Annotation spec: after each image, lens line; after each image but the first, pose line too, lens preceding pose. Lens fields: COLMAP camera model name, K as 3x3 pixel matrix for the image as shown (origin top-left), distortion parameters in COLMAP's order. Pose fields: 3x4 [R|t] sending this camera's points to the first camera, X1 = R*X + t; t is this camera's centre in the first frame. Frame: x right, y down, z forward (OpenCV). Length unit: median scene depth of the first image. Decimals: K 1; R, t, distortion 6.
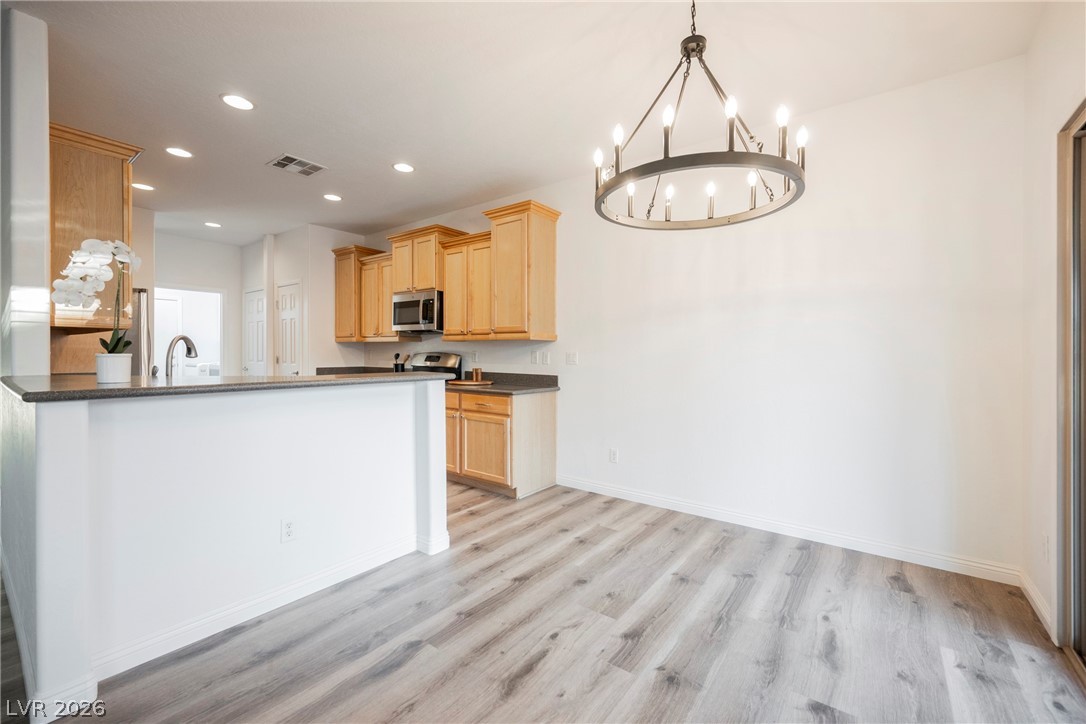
lens RADIAL K [[443.8, 0, 543.0], [0, 443.8, 362.0], [0, 0, 1]] dist [-0.001031, -0.000293]
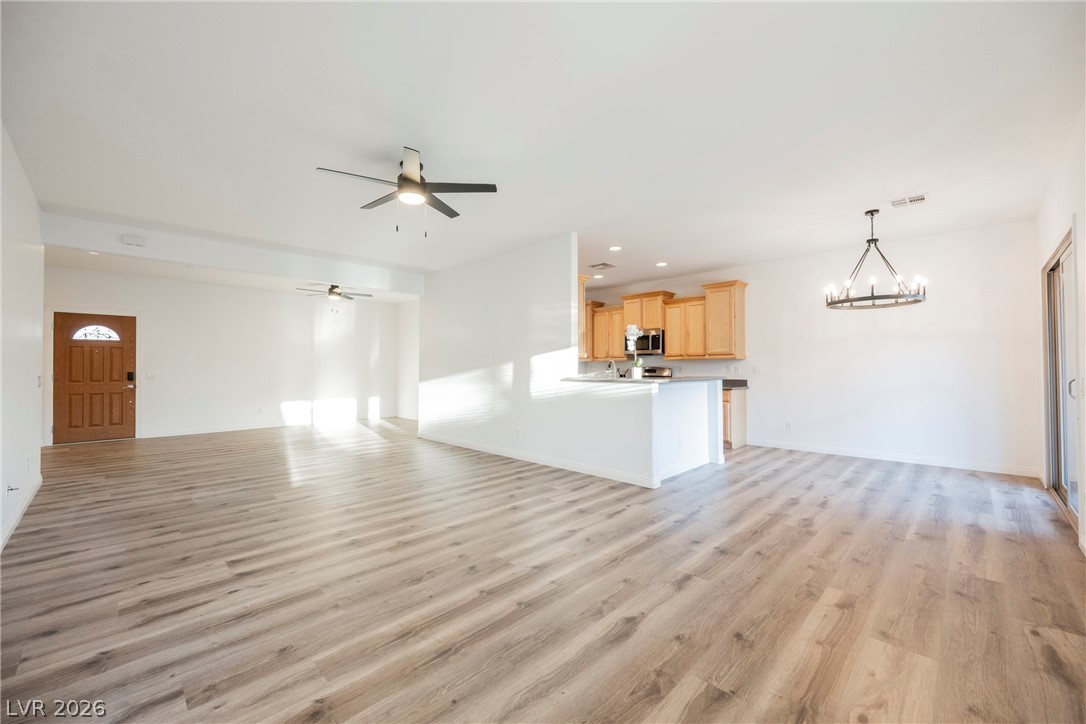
lens RADIAL K [[434.1, 0, 543.0], [0, 434.1, 362.0], [0, 0, 1]] dist [0.001276, 0.000056]
pose [[0.991801, -0.014210, -0.127001, -0.471773], [0.009571, 0.999267, -0.037064, 0.015871], [0.127434, 0.035545, 0.991210, -0.661605]]
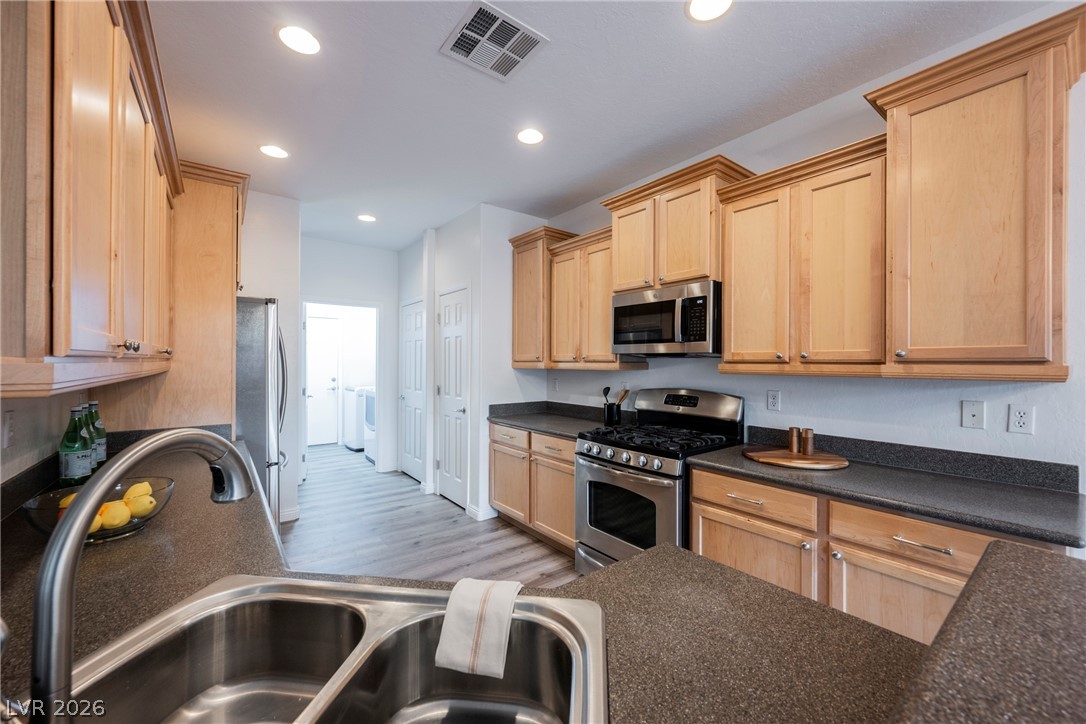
lens RADIAL K [[423.3, 0, 543.0], [0, 423.3, 362.0], [0, 0, 1]] dist [-0.000029, 0.000029]
pose [[0.964073, -0.004495, -0.265600, -0.300145], [-0.001356, 0.999761, -0.021841, -0.049711], [0.265635, 0.021416, 0.963836, 0.445938]]
